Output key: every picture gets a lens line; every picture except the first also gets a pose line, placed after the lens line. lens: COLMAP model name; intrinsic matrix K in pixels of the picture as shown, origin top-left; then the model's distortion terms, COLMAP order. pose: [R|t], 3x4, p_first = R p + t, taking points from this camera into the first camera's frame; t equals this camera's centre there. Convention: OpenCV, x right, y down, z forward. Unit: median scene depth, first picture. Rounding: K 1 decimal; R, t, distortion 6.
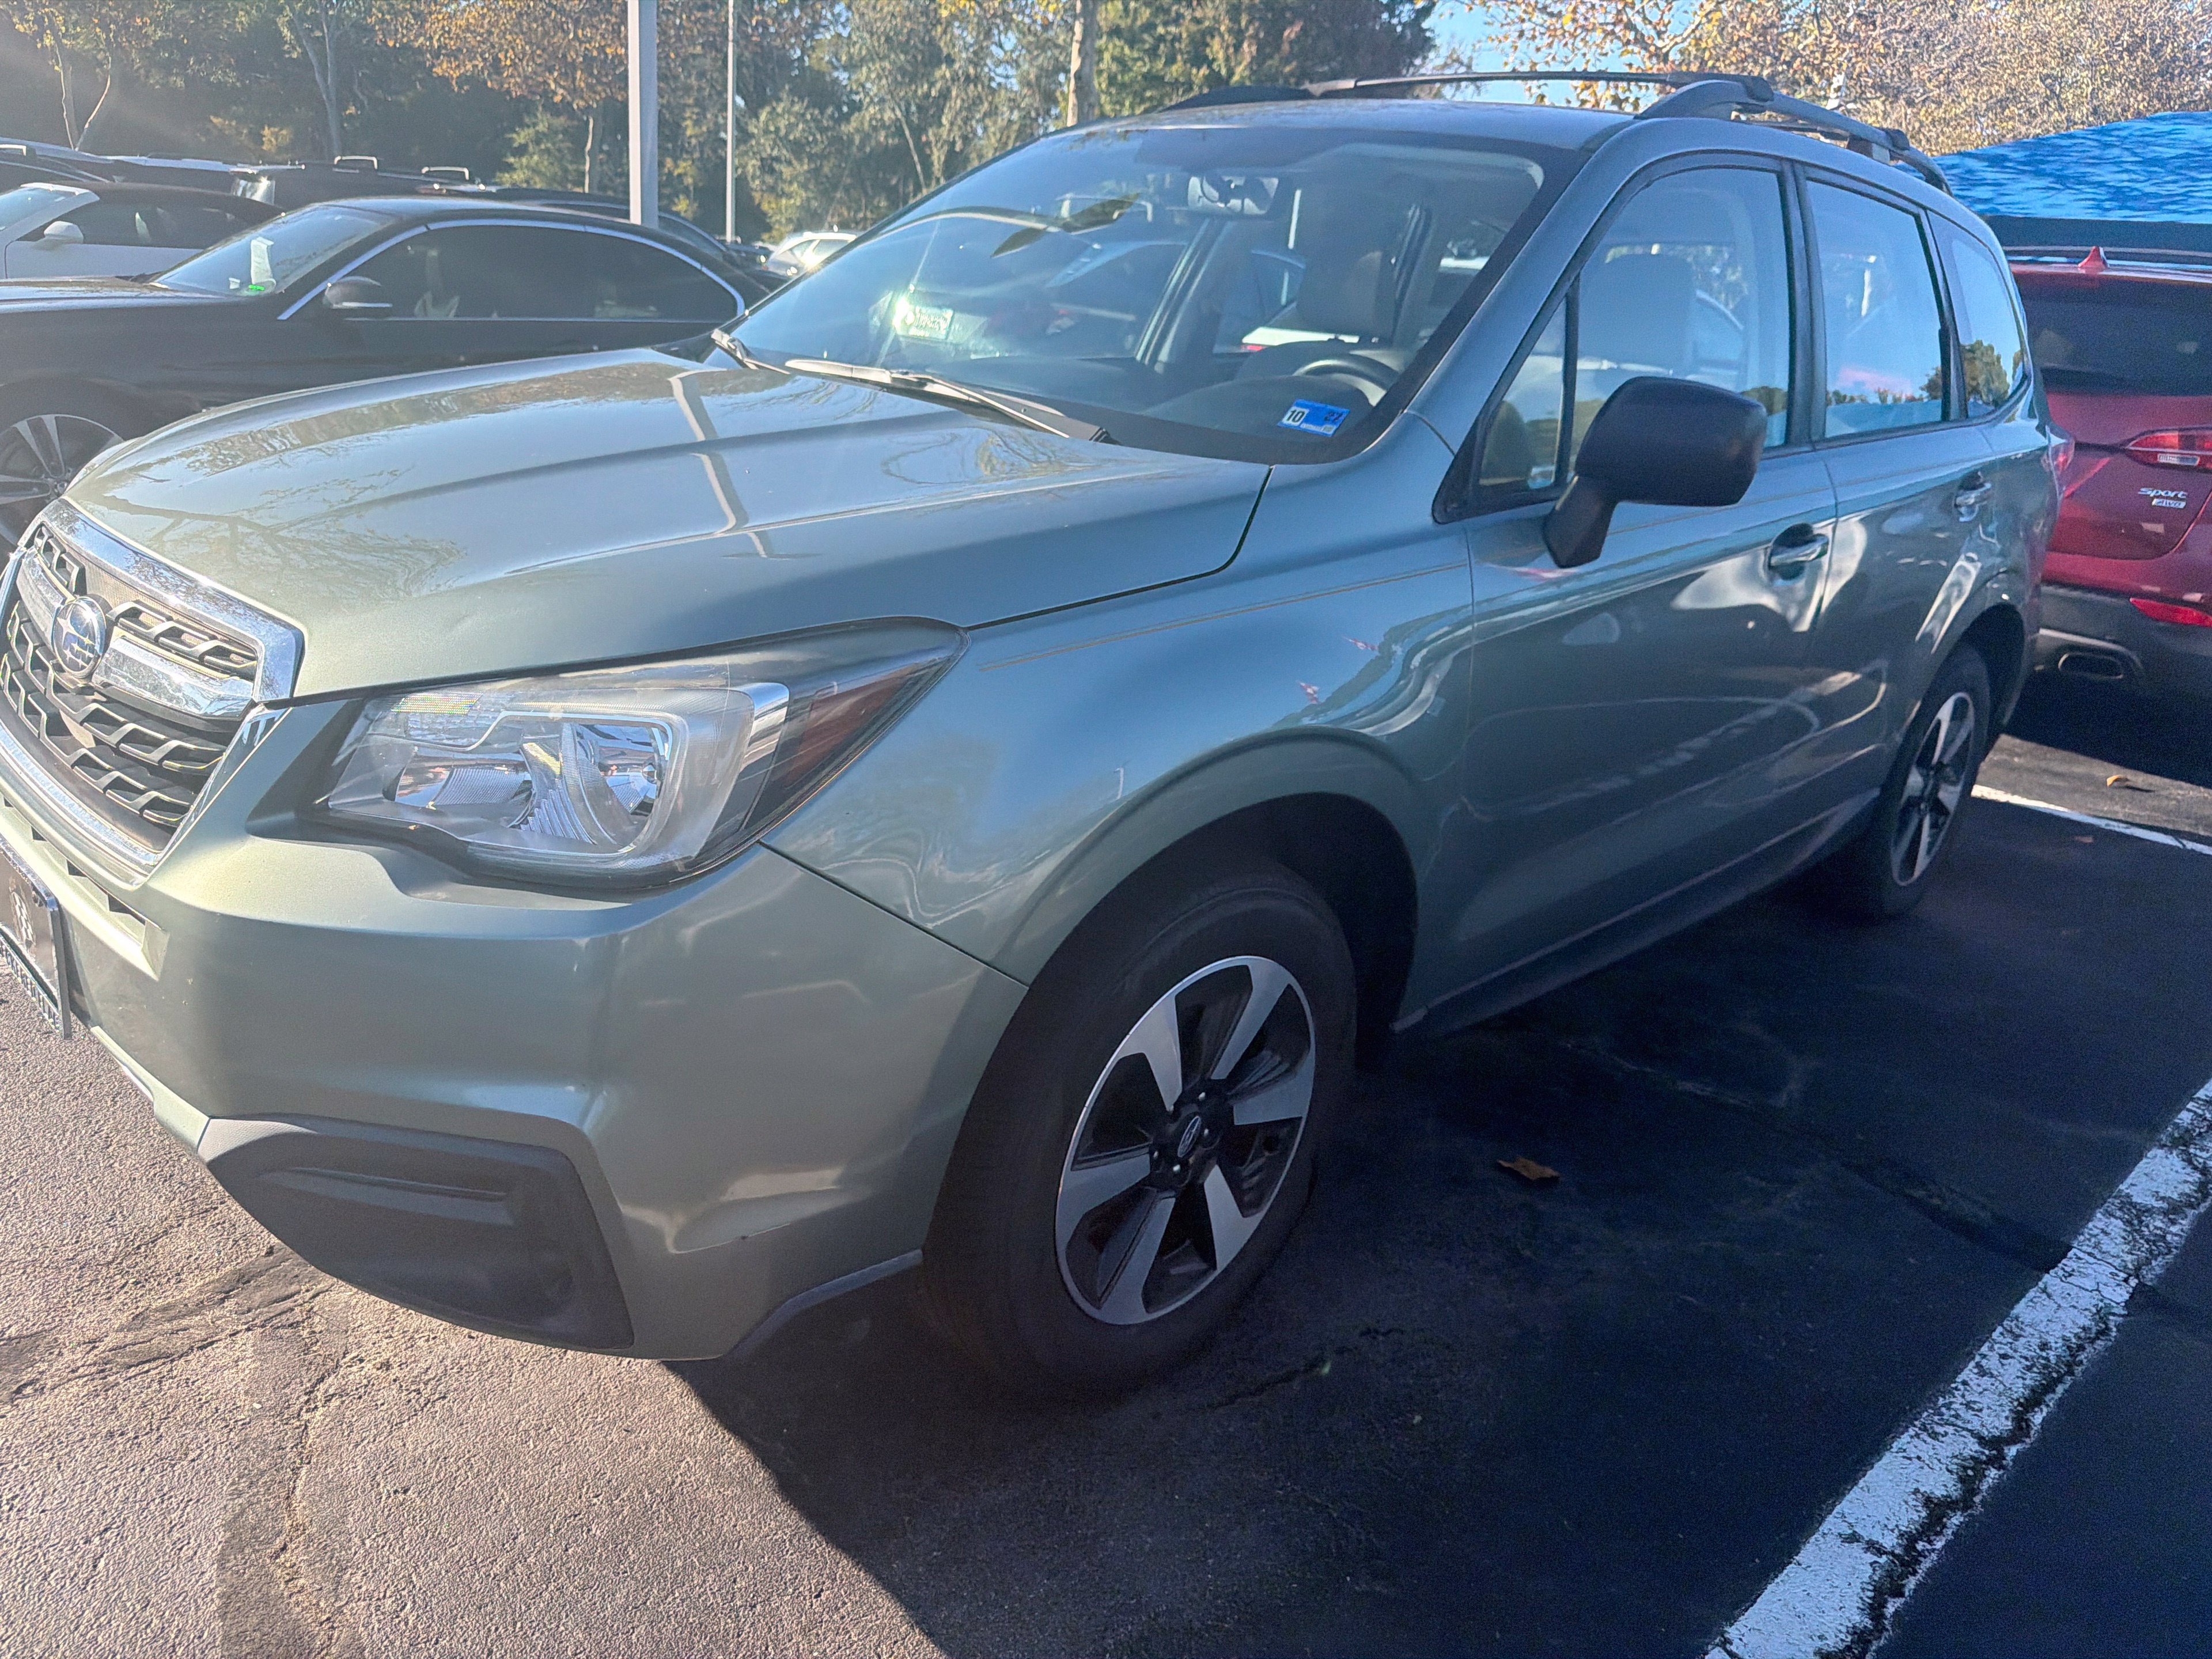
lens RADIAL K [[1573.4, 0, 1100.0], [0, 1573.4, 822.3], [0, 0, 1]] dist [0.009066, -0.013403]
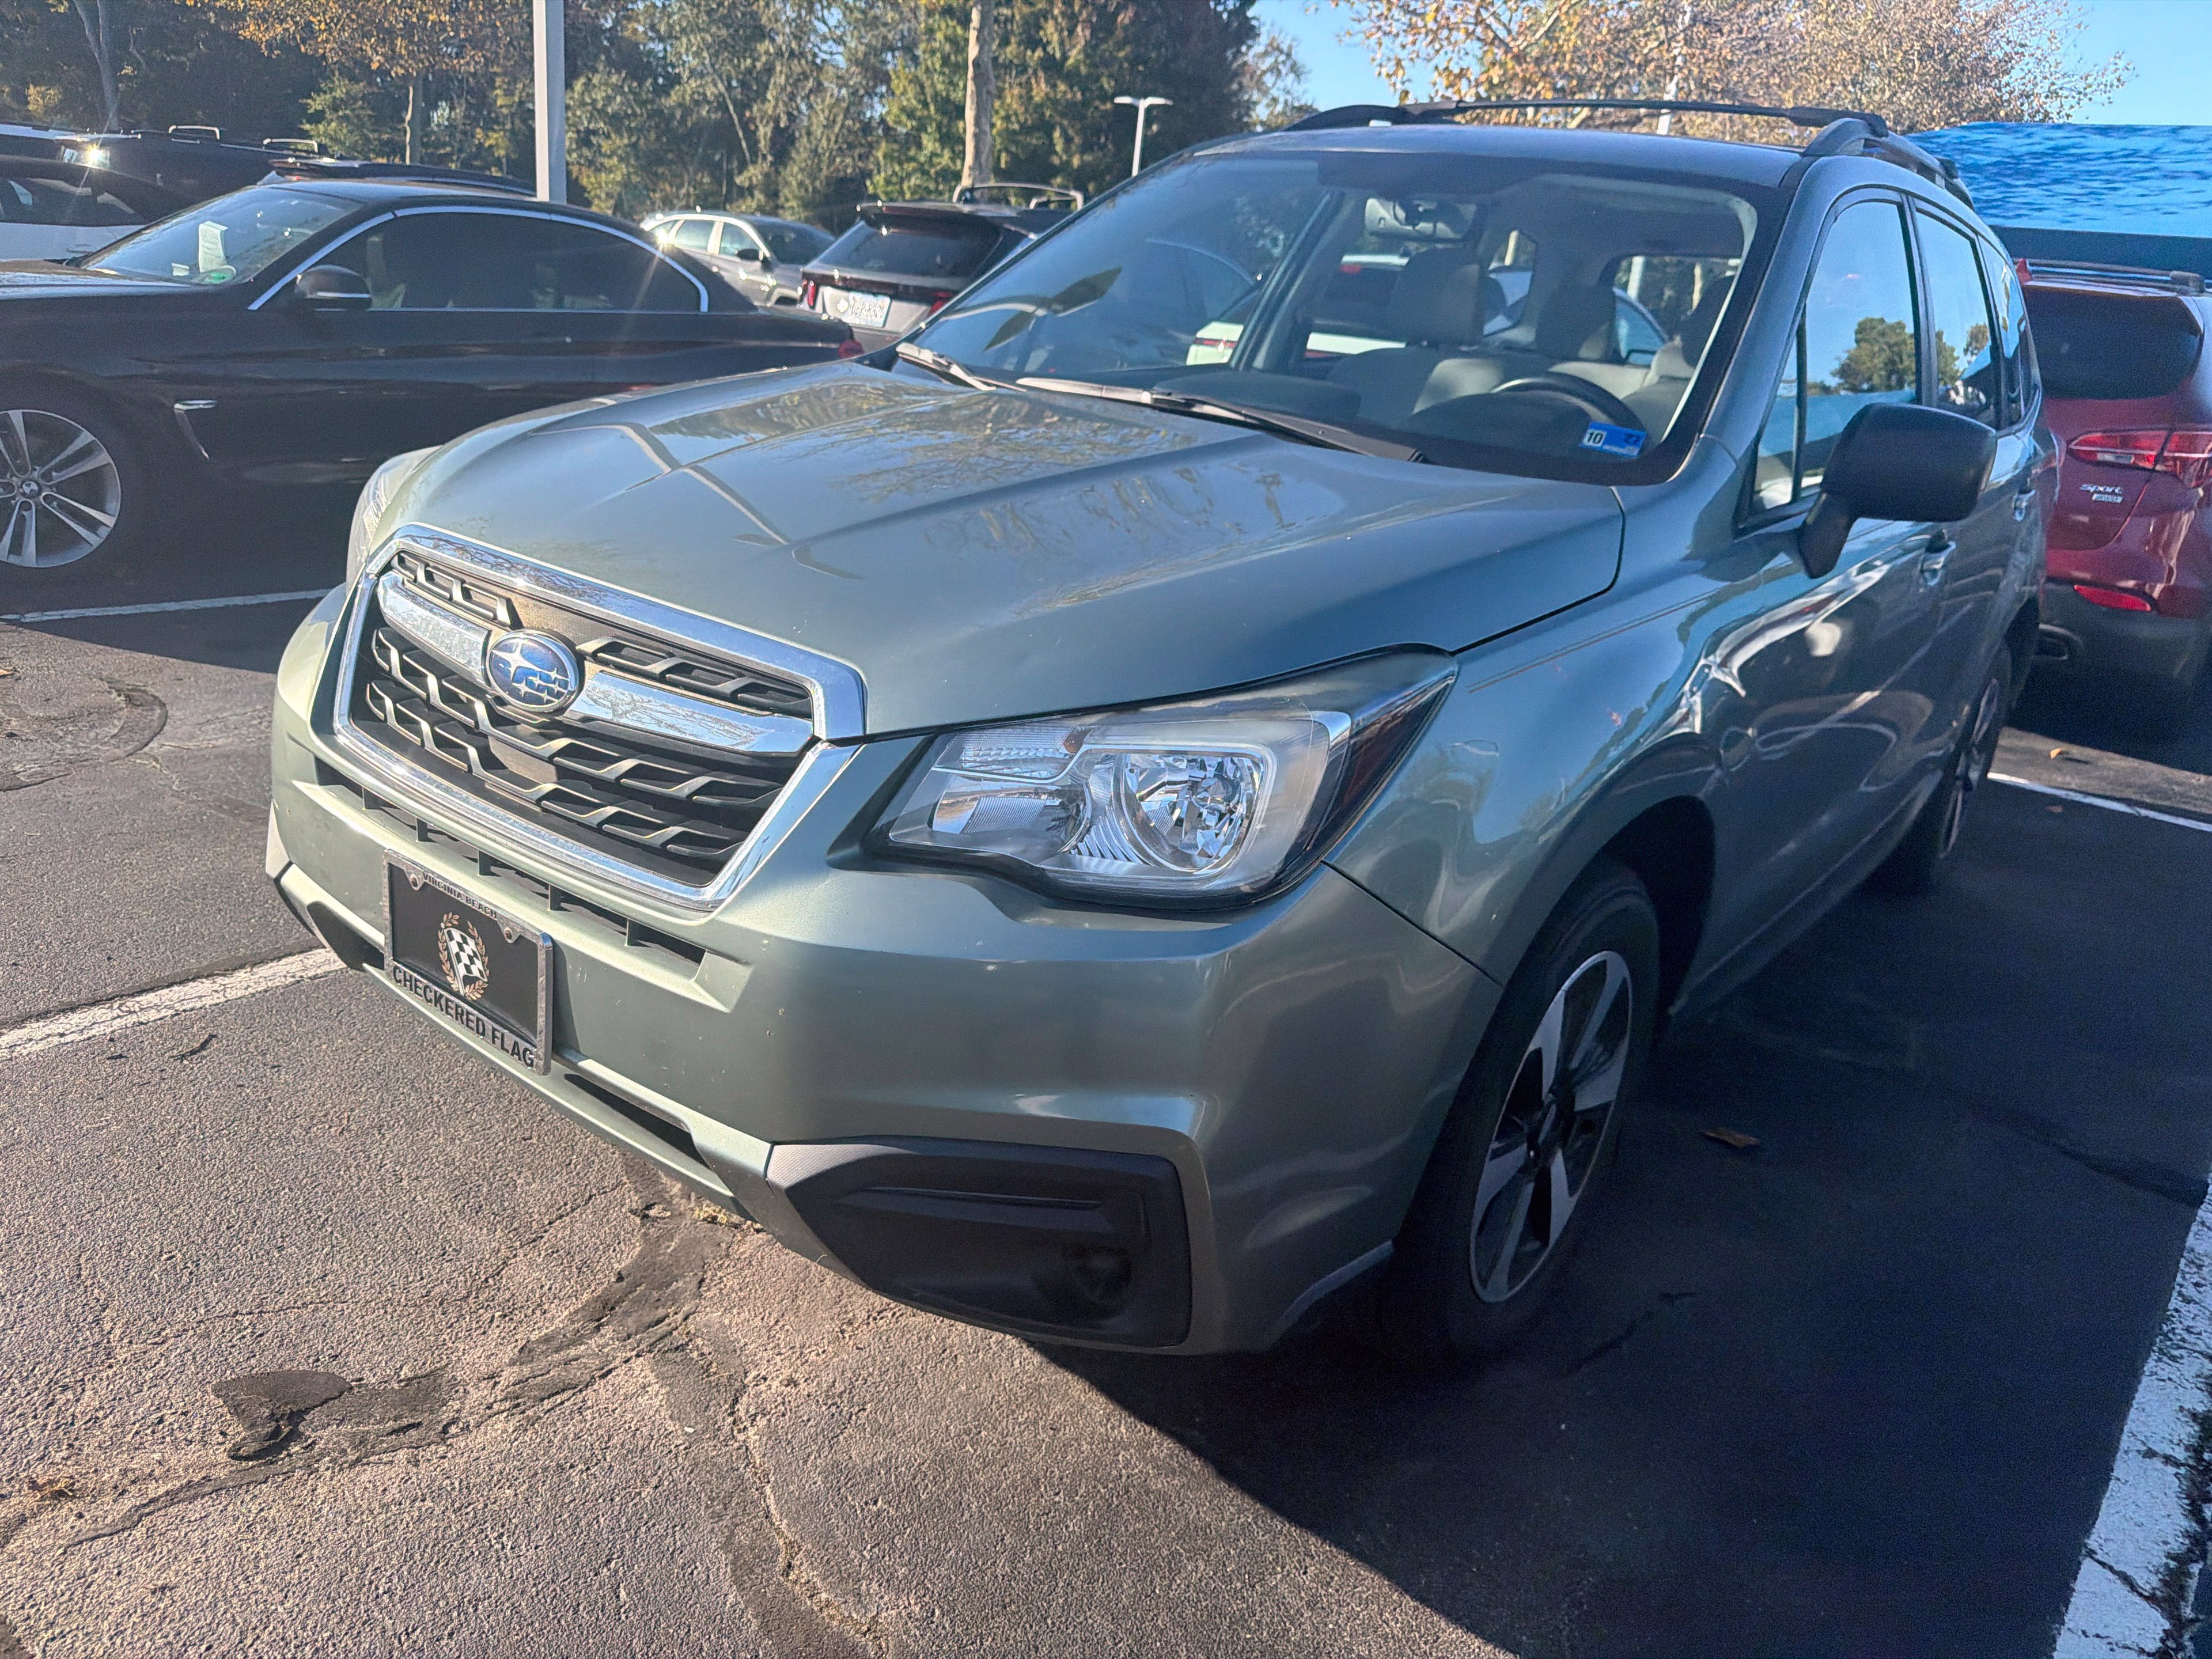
lens RADIAL K [[1573.4, 0, 1104.3], [0, 1573.4, 812.9], [0, 0, 1]] dist [0.009066, -0.013403]
pose [[0.994079, -0.024111, 0.105955, -0.253707], [0.023550, 0.999701, 0.006552, -0.016556], [-0.106081, -0.004018, 0.994349, -0.019093]]
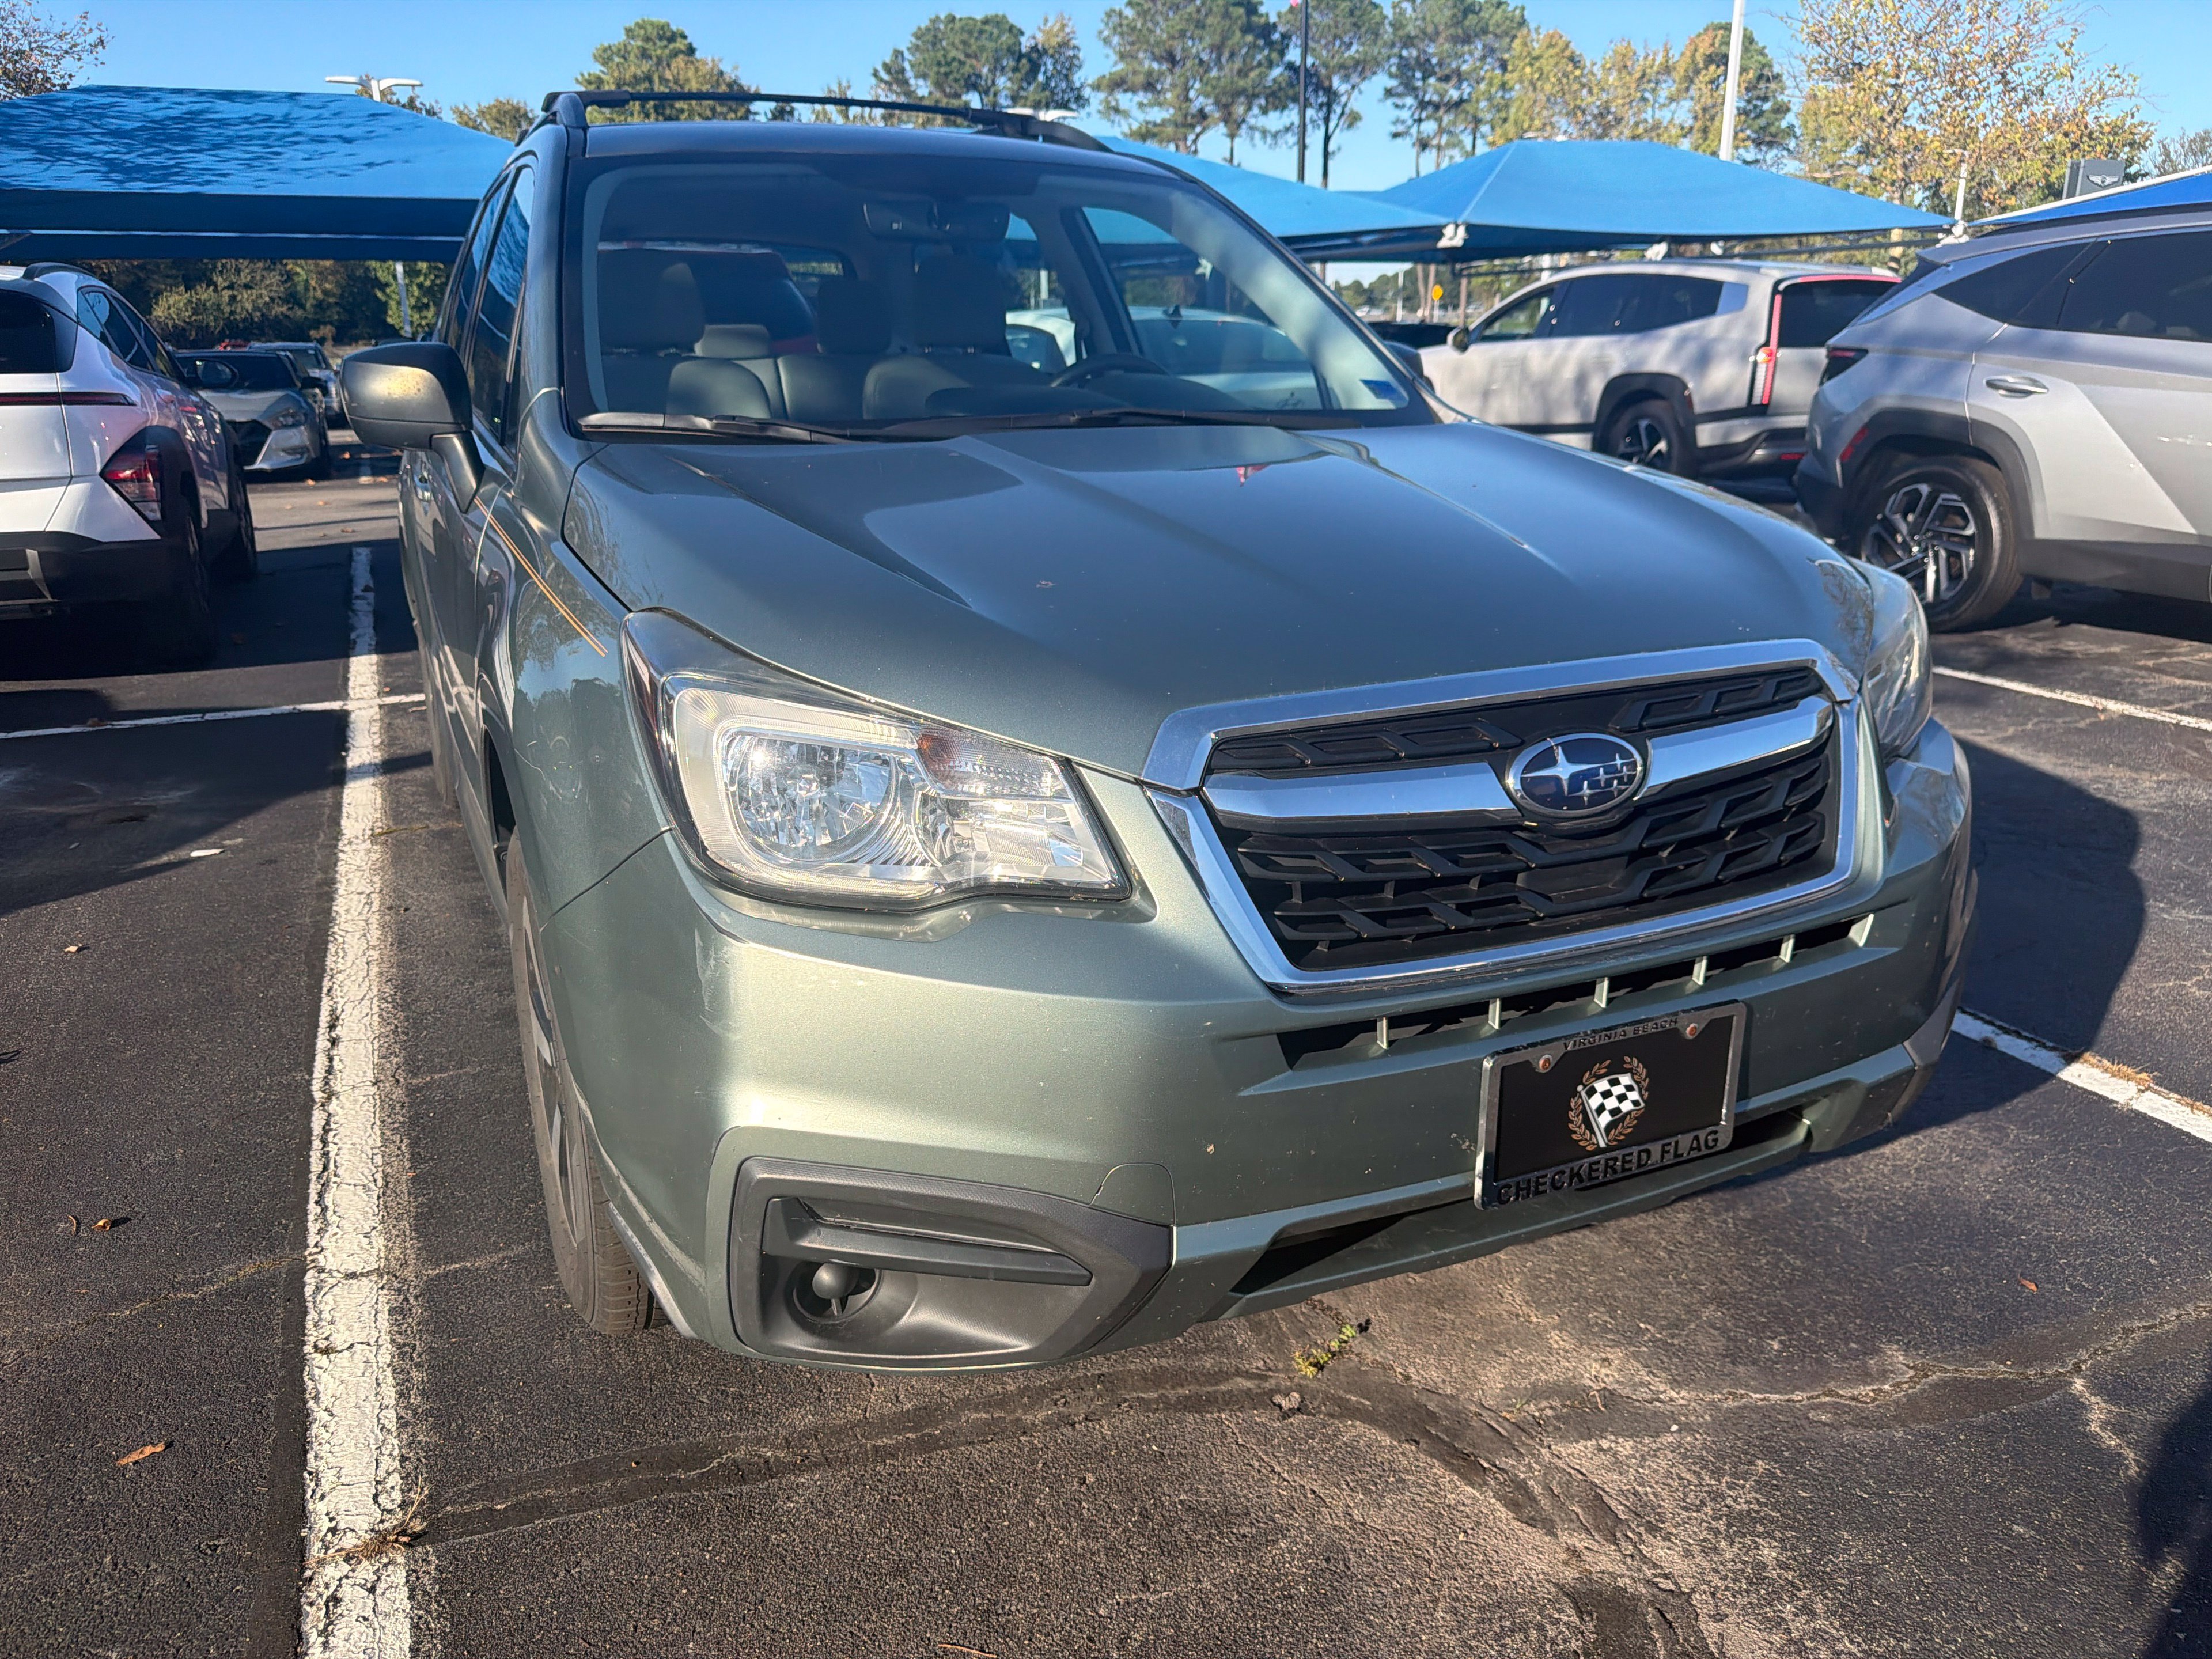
lens RADIAL K [[1573.4, 0, 1051.8], [0, 1573.4, 838.5], [0, 0, 1]] dist [0.009066, -0.013403]
pose [[0.357049, -0.368997, 0.858113, -0.984869], [0.343029, 0.906274, 0.246977, -0.262017], [-0.868819, 0.206175, 0.450161, 0.556237]]
